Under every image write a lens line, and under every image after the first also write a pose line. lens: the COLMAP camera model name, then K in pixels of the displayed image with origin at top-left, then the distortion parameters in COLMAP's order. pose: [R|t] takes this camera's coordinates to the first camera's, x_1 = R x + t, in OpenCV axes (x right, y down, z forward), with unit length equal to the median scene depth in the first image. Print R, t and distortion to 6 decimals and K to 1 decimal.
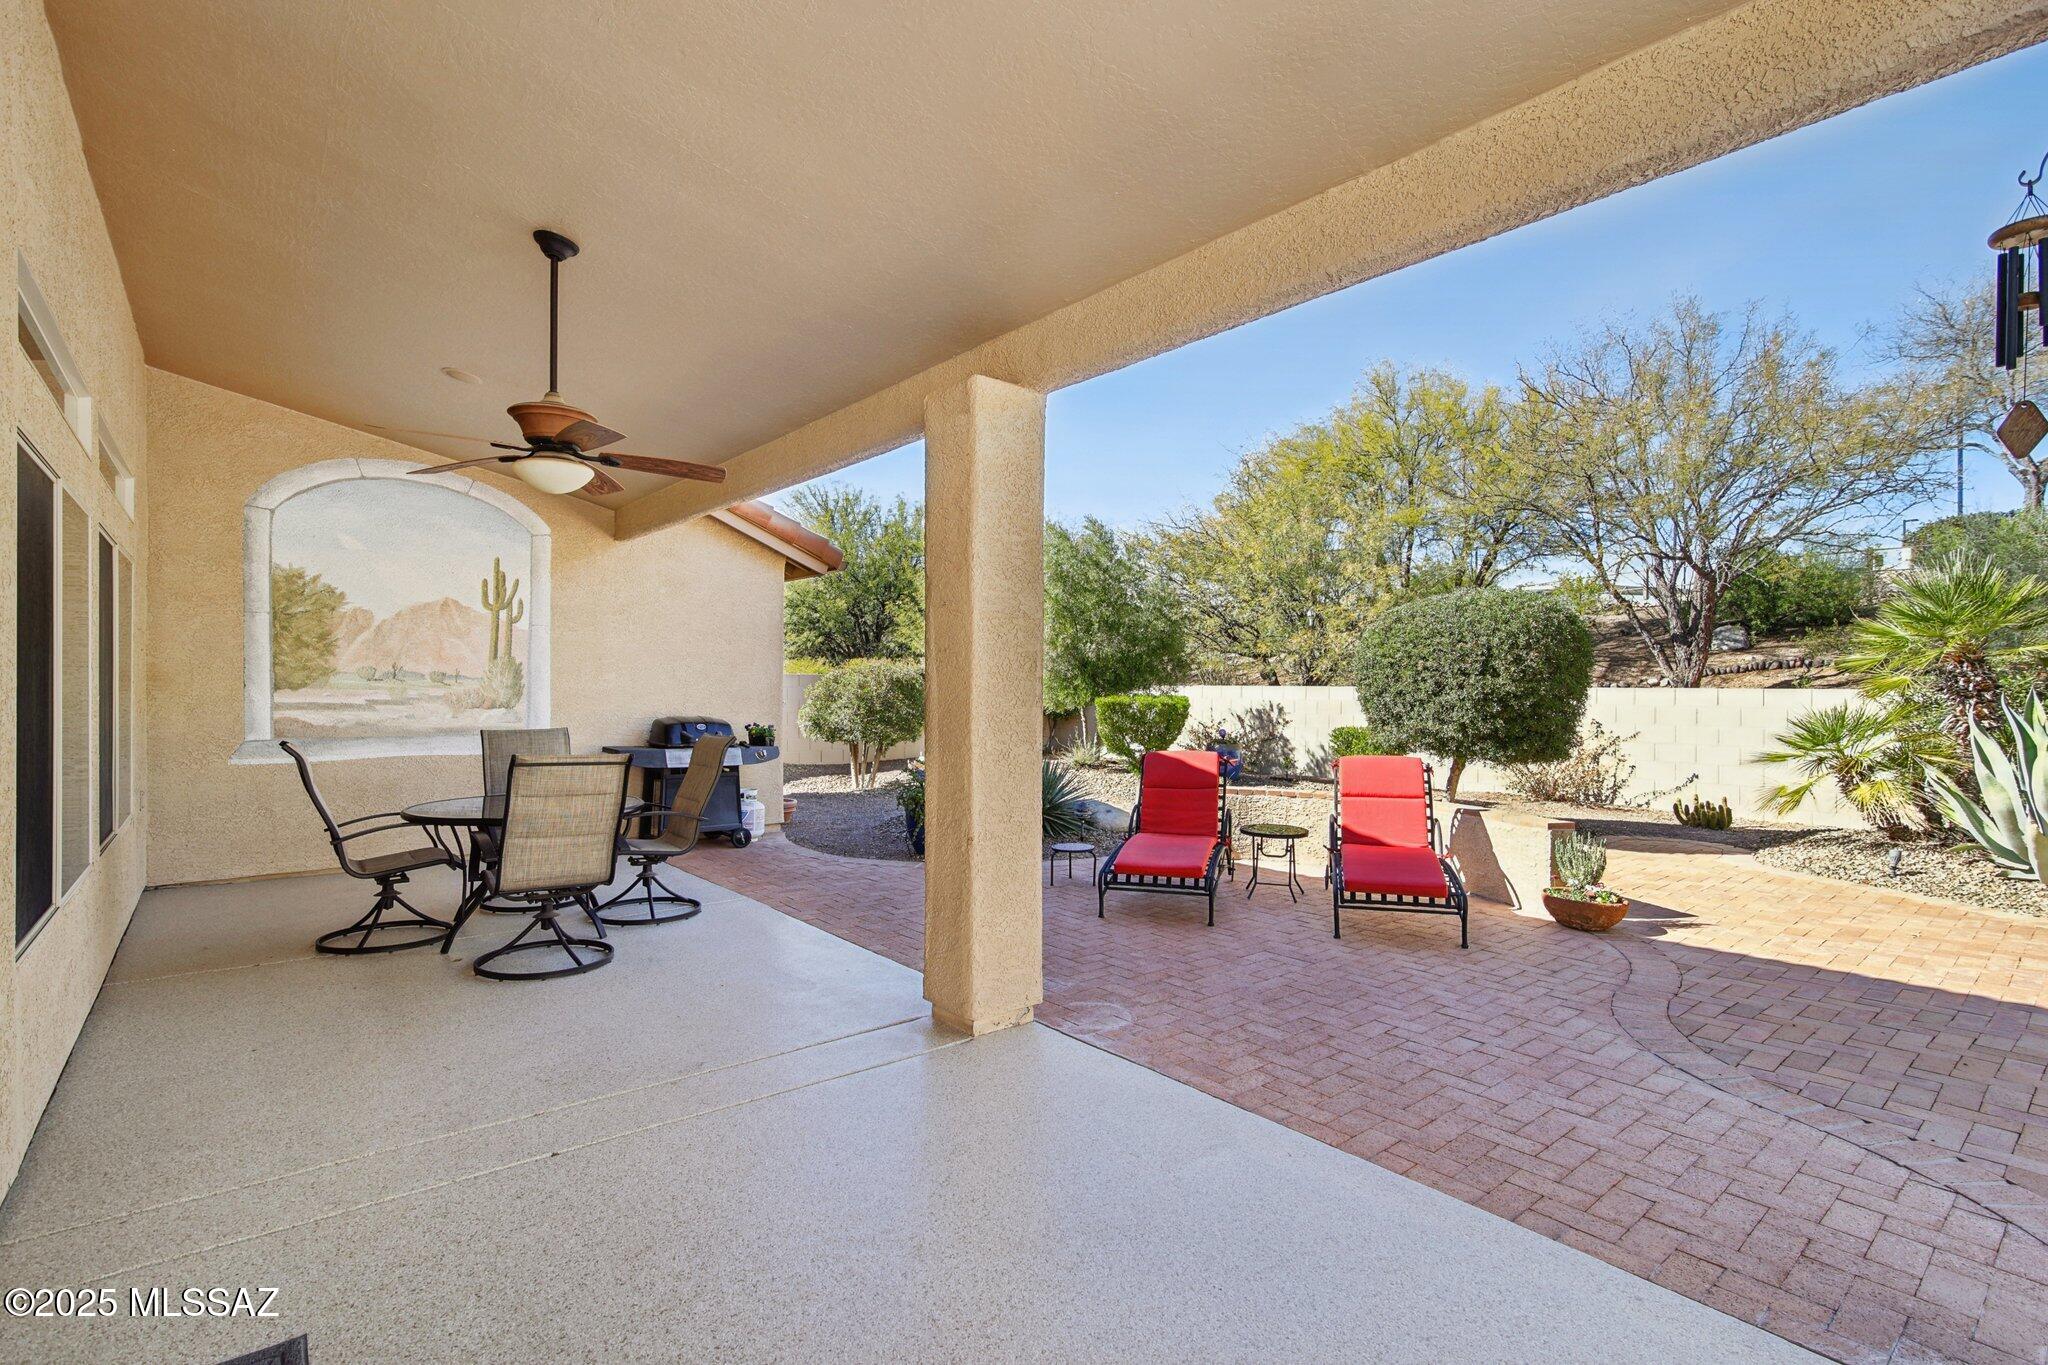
lens RADIAL K [[967.2, 0, 1020.6], [0, 967.2, 684.1], [0, 0, 1]] dist [-0.014506, 0.001530]
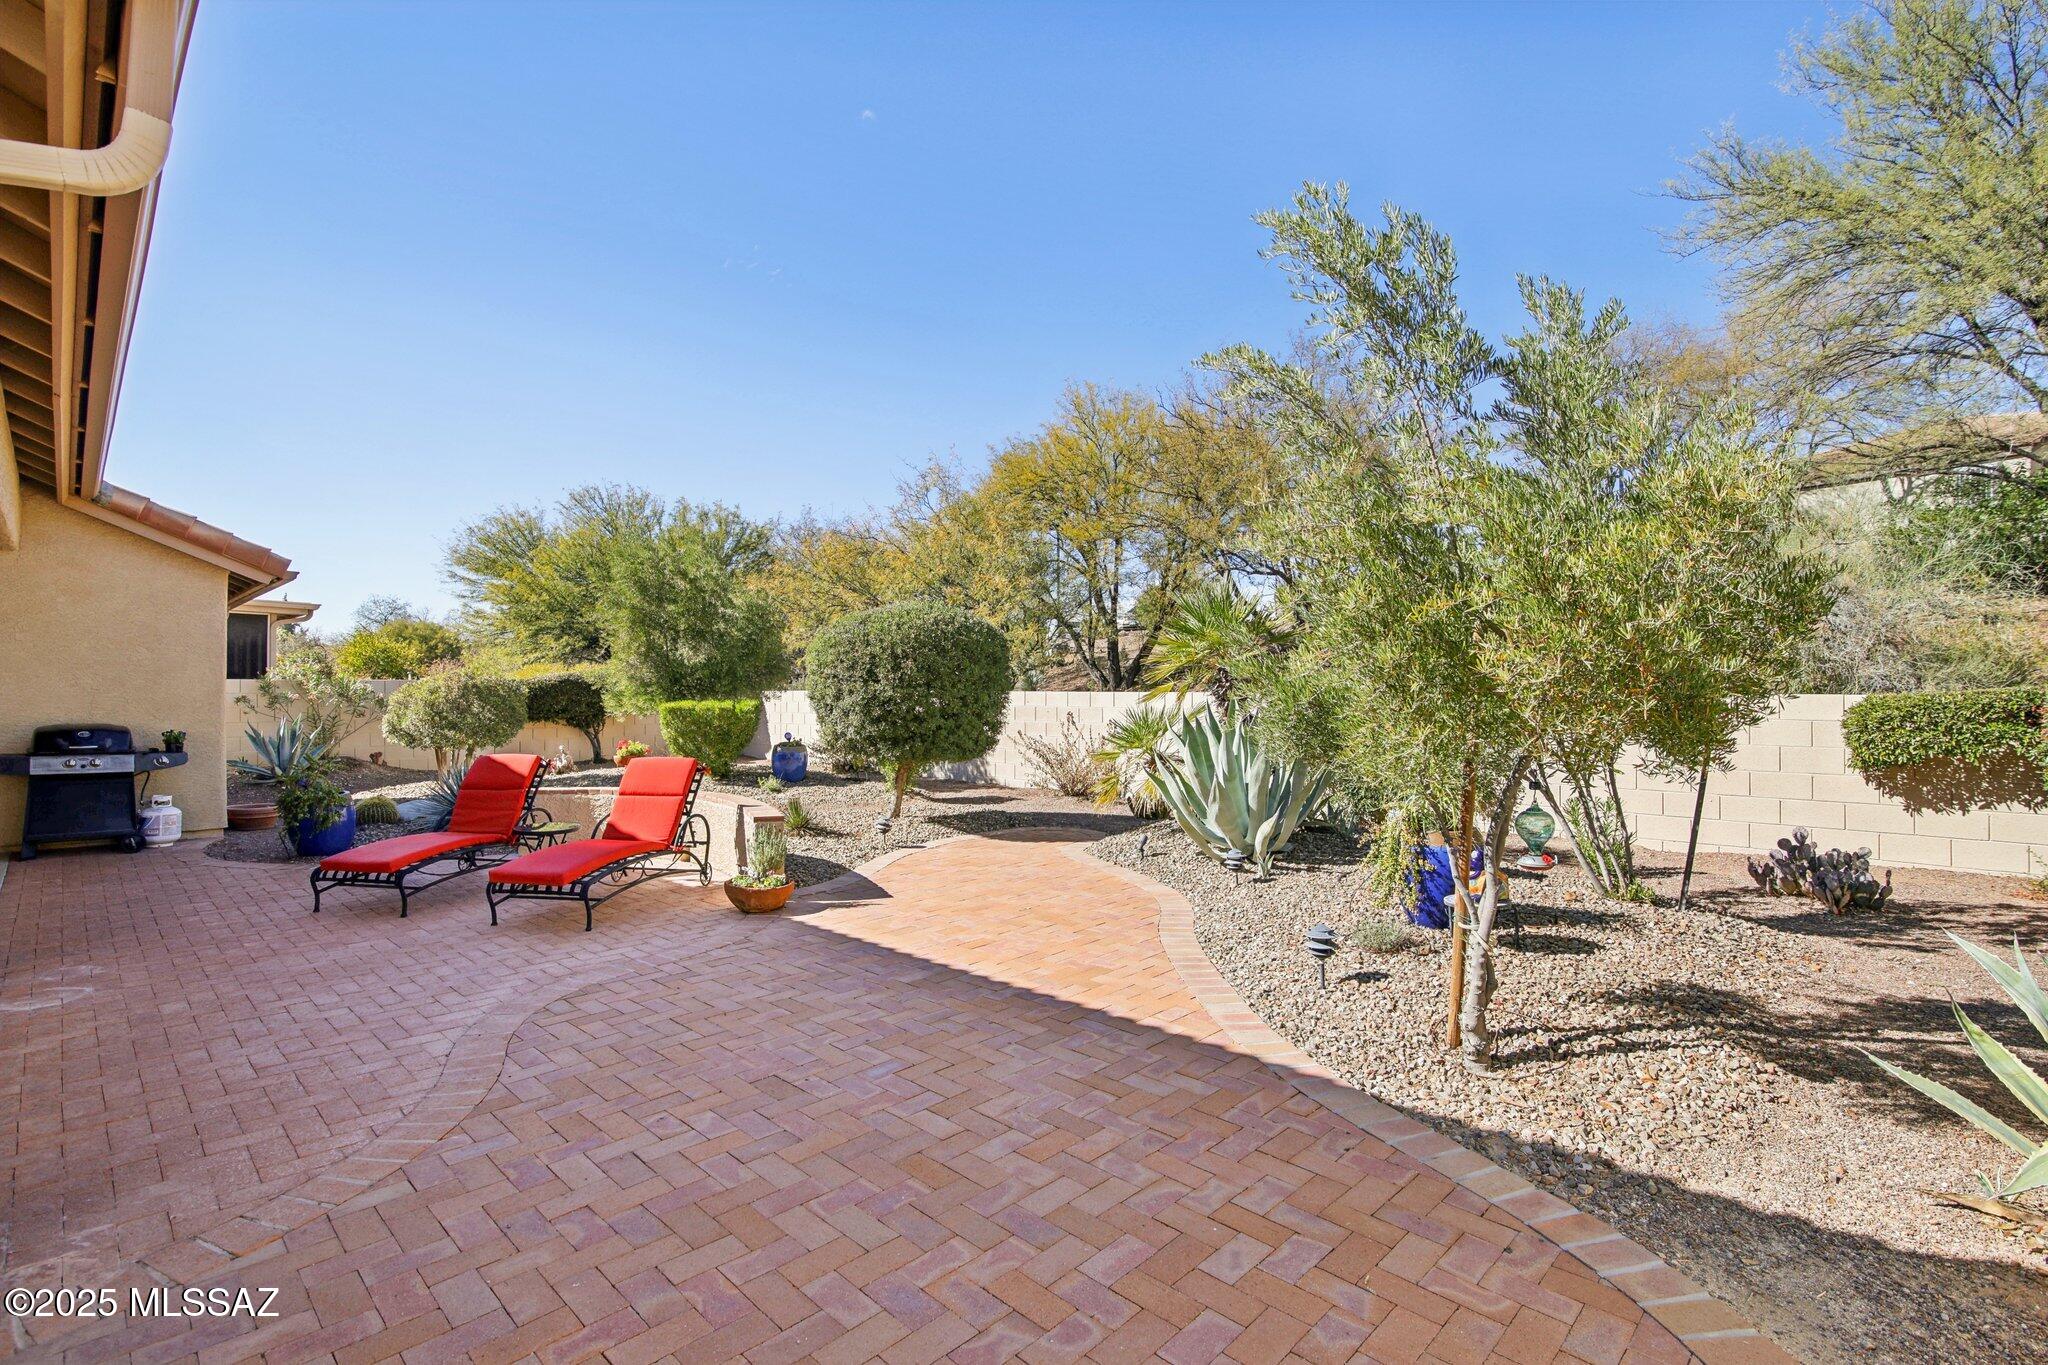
lens RADIAL K [[967.2, 0, 1037.5], [0, 967.2, 670.7], [0, 0, 1]] dist [-0.014506, 0.001530]
pose [[0.993463, -0.001032, 0.114153, 0.548038], [0.002861, 0.999870, -0.015860, -0.003649], [-0.114122, 0.016083, 0.993337, -0.104671]]
